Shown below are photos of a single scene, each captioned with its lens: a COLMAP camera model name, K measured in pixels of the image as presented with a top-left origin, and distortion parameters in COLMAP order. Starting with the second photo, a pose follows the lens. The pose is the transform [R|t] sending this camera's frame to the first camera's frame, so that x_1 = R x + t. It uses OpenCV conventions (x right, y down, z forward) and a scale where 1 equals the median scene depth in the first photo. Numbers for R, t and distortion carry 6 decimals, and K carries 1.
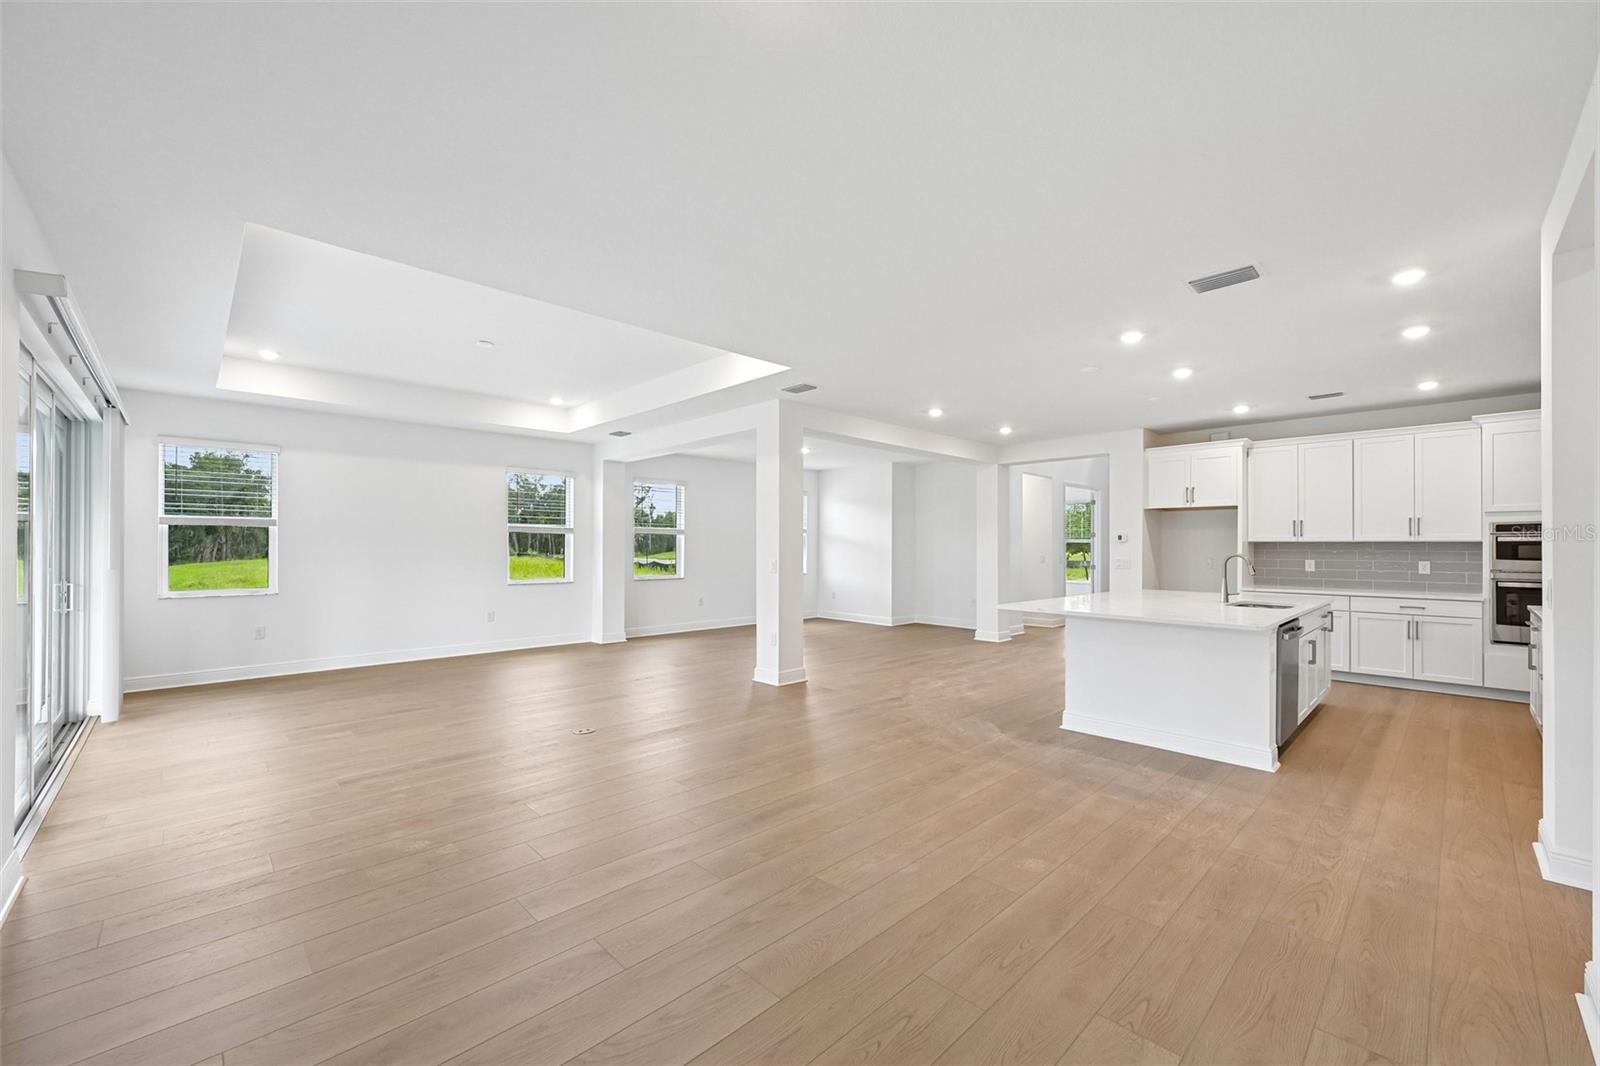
lens RADIAL K [[631.4, 0, 817.8], [0, 631.4, 540.2], [0, 0, 1]] dist [0.002148, -0.000596]
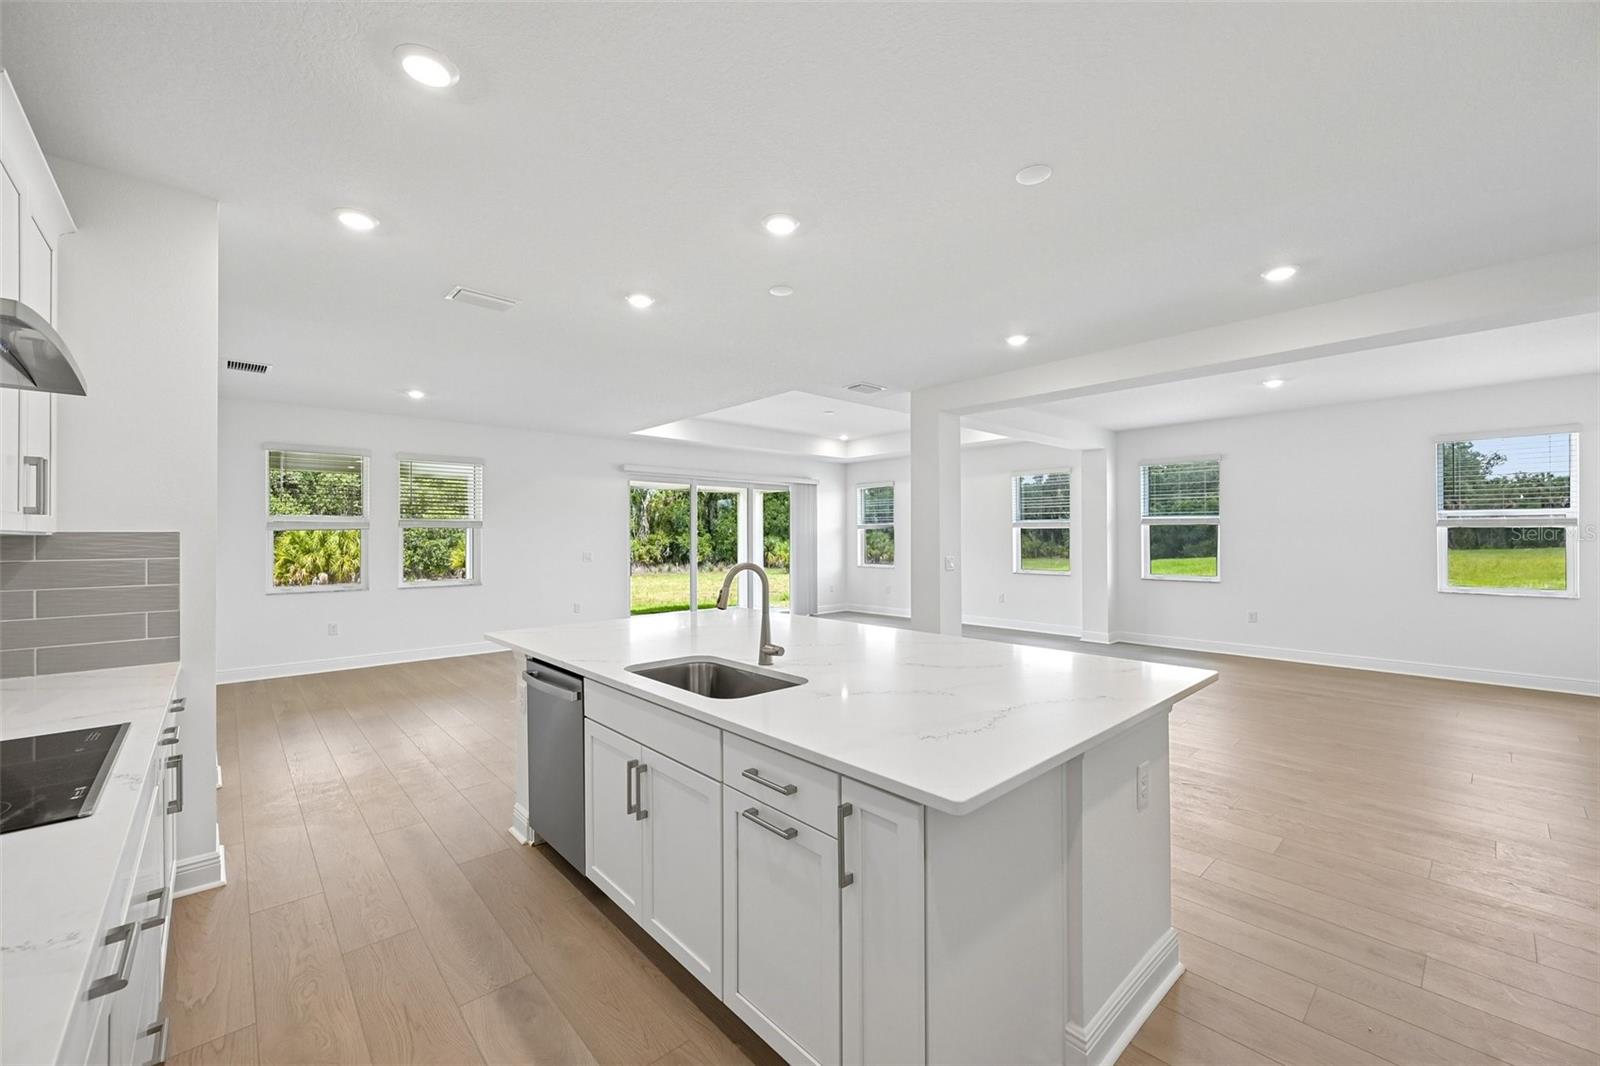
lens RADIAL K [[631.4, 0, 808.2], [0, 631.4, 541.7], [0, 0, 1]] dist [0.002148, -0.000596]
pose [[-0.003681, 0.002018, -0.999991, 0.559621], [0.006191, 0.999979, 0.001995, 0.006178], [0.999974, -0.006184, -0.003694, 0.510098]]
